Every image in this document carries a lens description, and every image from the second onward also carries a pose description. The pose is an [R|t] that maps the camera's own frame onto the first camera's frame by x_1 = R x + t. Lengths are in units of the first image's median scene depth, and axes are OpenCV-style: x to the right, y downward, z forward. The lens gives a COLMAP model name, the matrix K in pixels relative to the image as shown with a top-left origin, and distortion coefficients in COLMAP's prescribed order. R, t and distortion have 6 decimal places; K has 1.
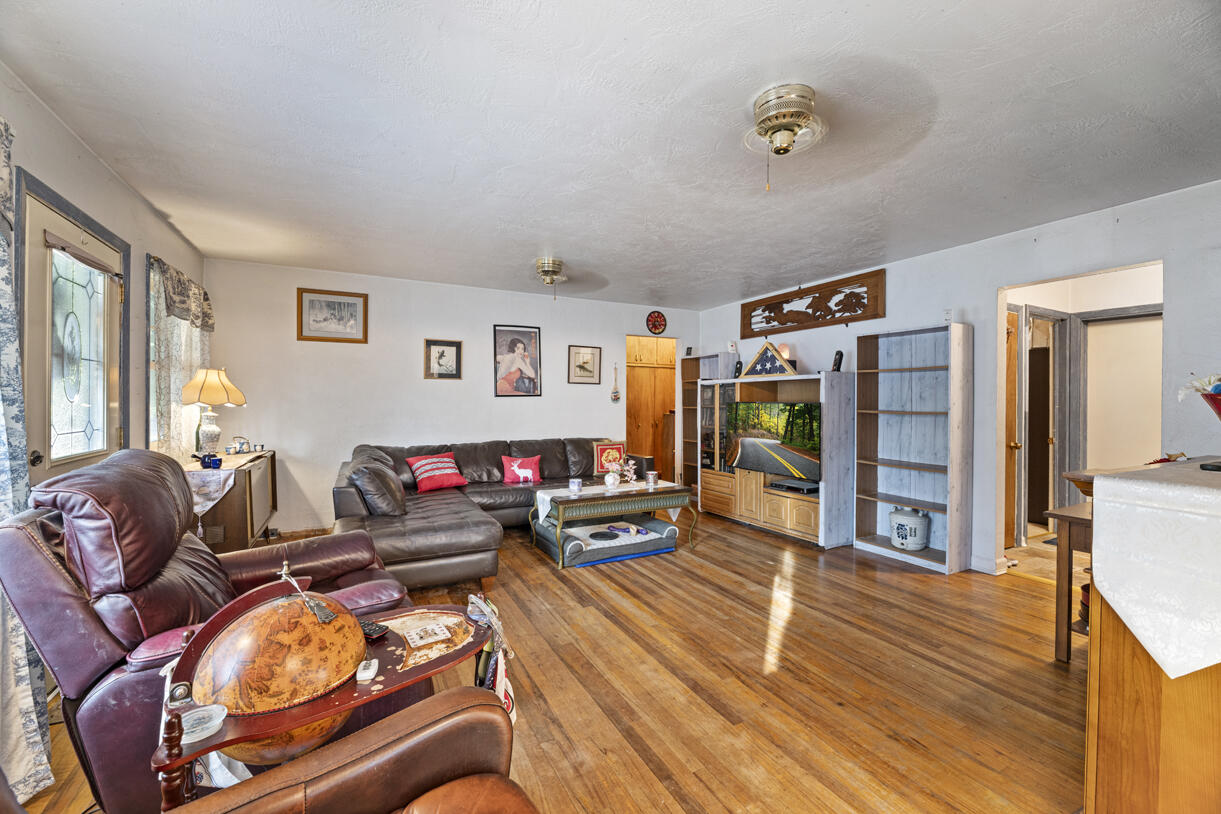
lens RADIAL K [[491.0, 0, 606.5], [0, 491.0, 410.2], [0, 0, 1]] dist [0.000938, -0.005605]
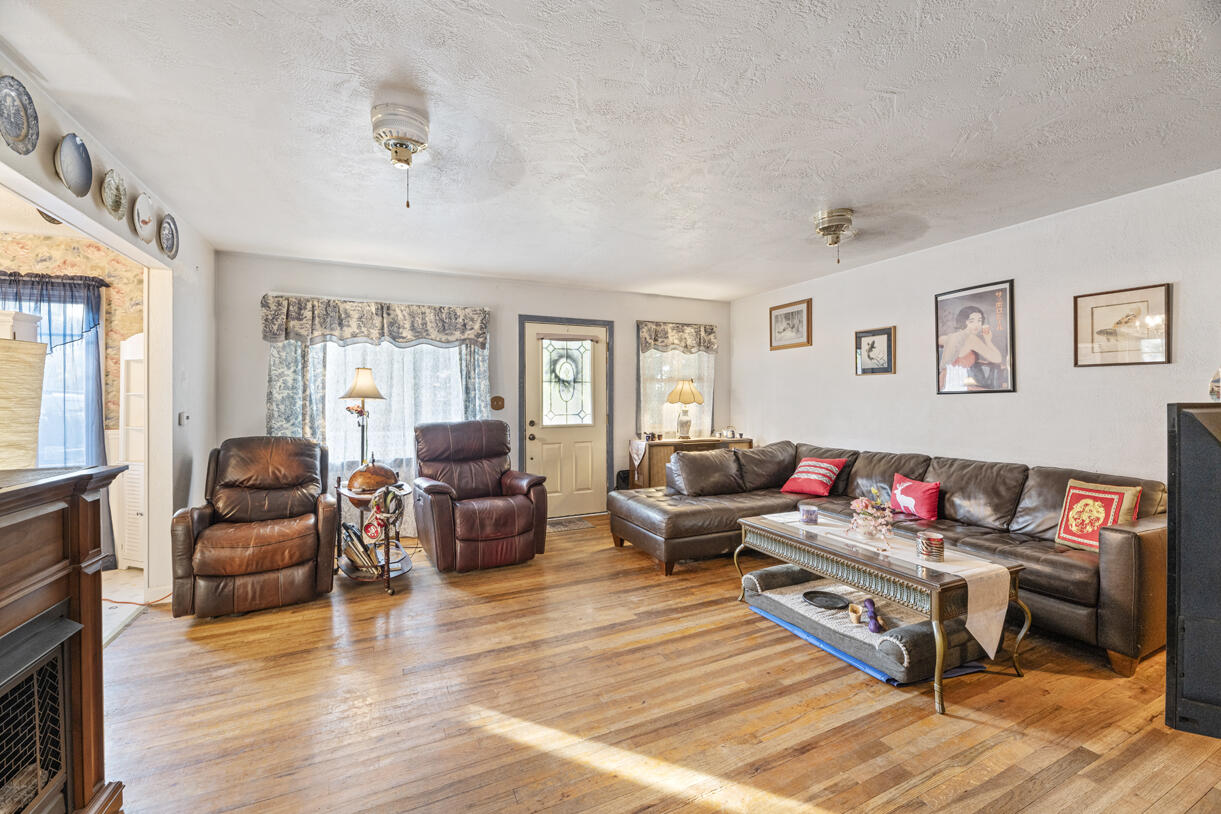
lens RADIAL K [[491.0, 0, 606.5], [0, 491.0, 410.2], [0, 0, 1]] dist [0.000938, -0.005605]
pose [[-0.041284, 0.021173, -0.998923, 0.638283], [-0.009877, 0.999718, 0.021598, -0.018134], [0.999099, 0.010758, -0.041063, 0.675760]]
